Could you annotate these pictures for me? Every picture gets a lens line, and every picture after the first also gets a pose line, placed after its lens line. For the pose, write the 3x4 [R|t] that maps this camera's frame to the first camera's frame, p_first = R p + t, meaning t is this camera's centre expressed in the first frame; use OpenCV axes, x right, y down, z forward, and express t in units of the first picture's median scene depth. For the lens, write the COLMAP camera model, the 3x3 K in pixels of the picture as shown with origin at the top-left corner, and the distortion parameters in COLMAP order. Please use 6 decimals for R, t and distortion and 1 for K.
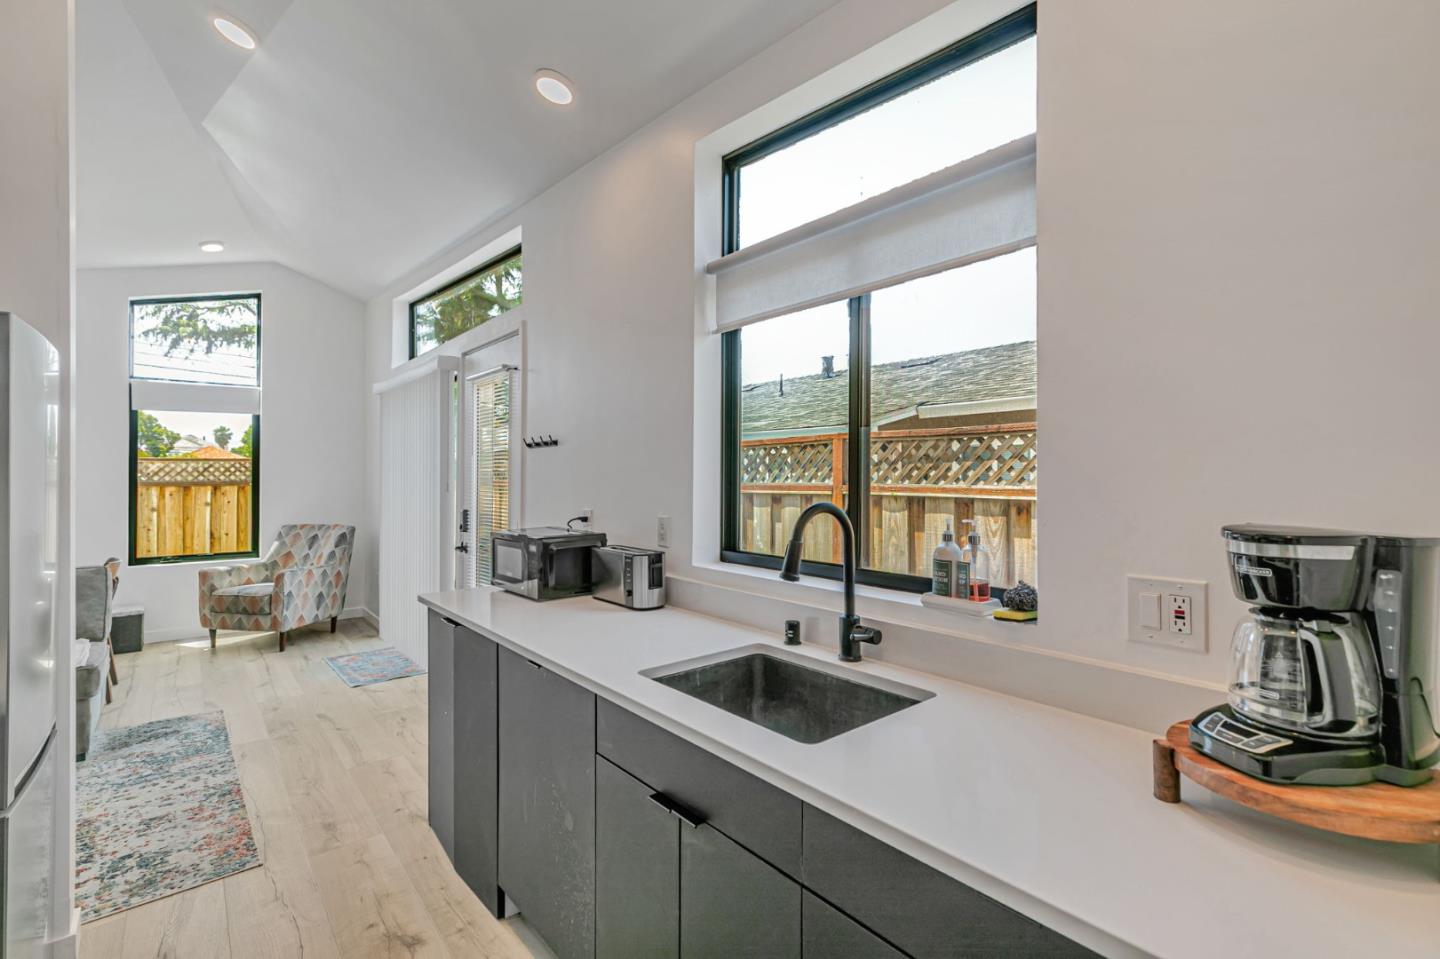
lens RADIAL K [[634.4, 0, 731.0], [0, 634.4, 473.3], [0, 0, 1]] dist [0.000972, -0.001680]
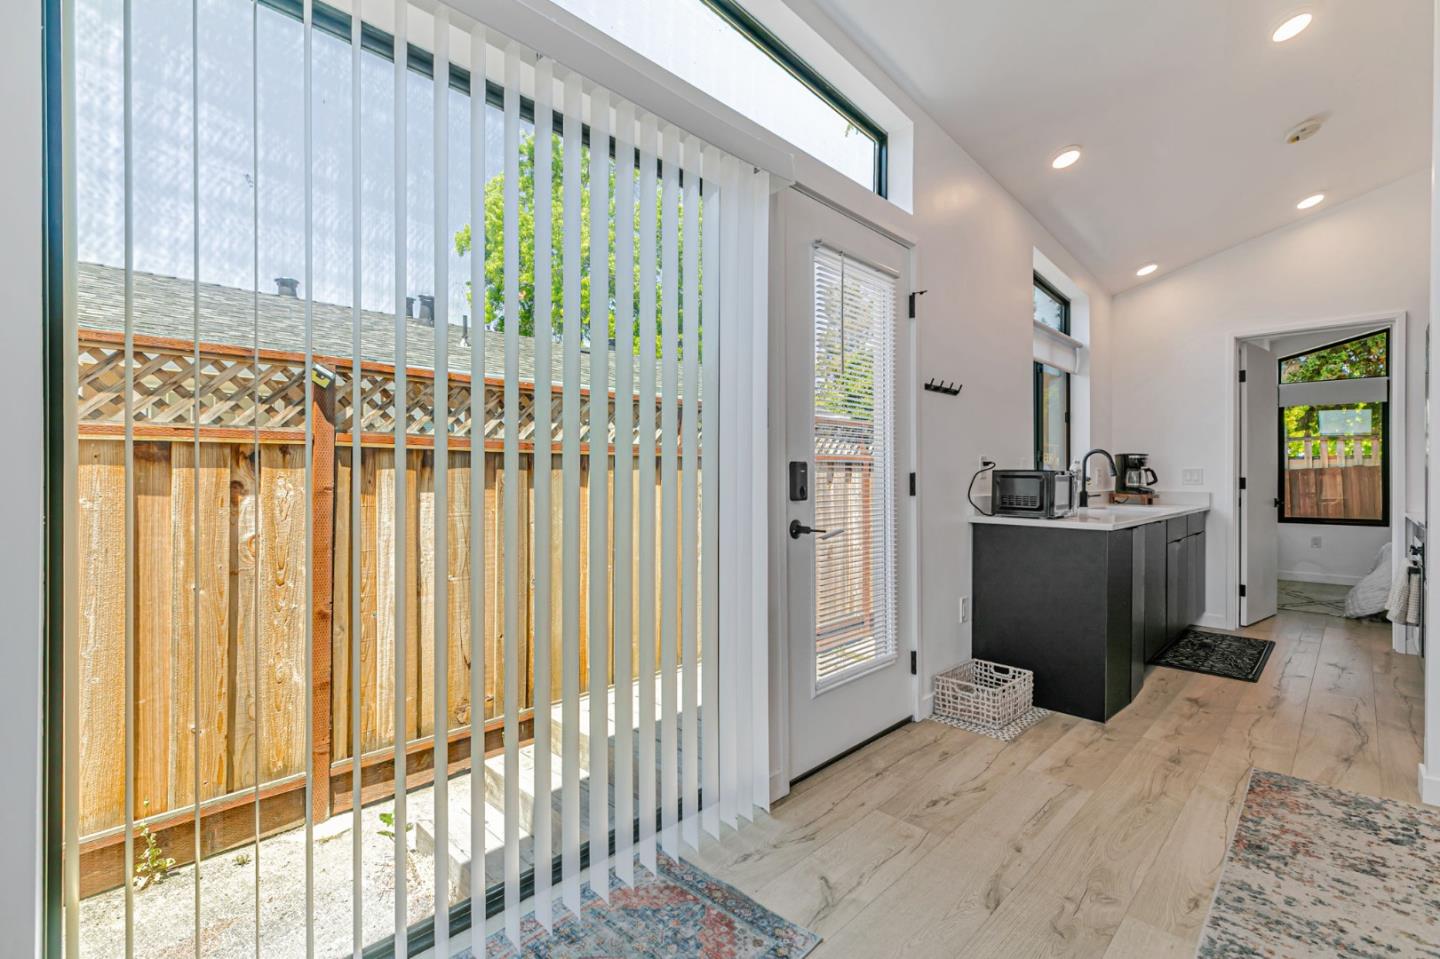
lens RADIAL K [[634.4, 0, 717.6], [0, 634.4, 482.9], [0, 0, 1]] dist [0.000972, -0.001680]
pose [[-0.066372, -0.009899, 0.997746, -1.468849], [-0.011457, 0.999892, 0.009158, 0.107199], [-0.997729, -0.010823, -0.066479, 1.664349]]
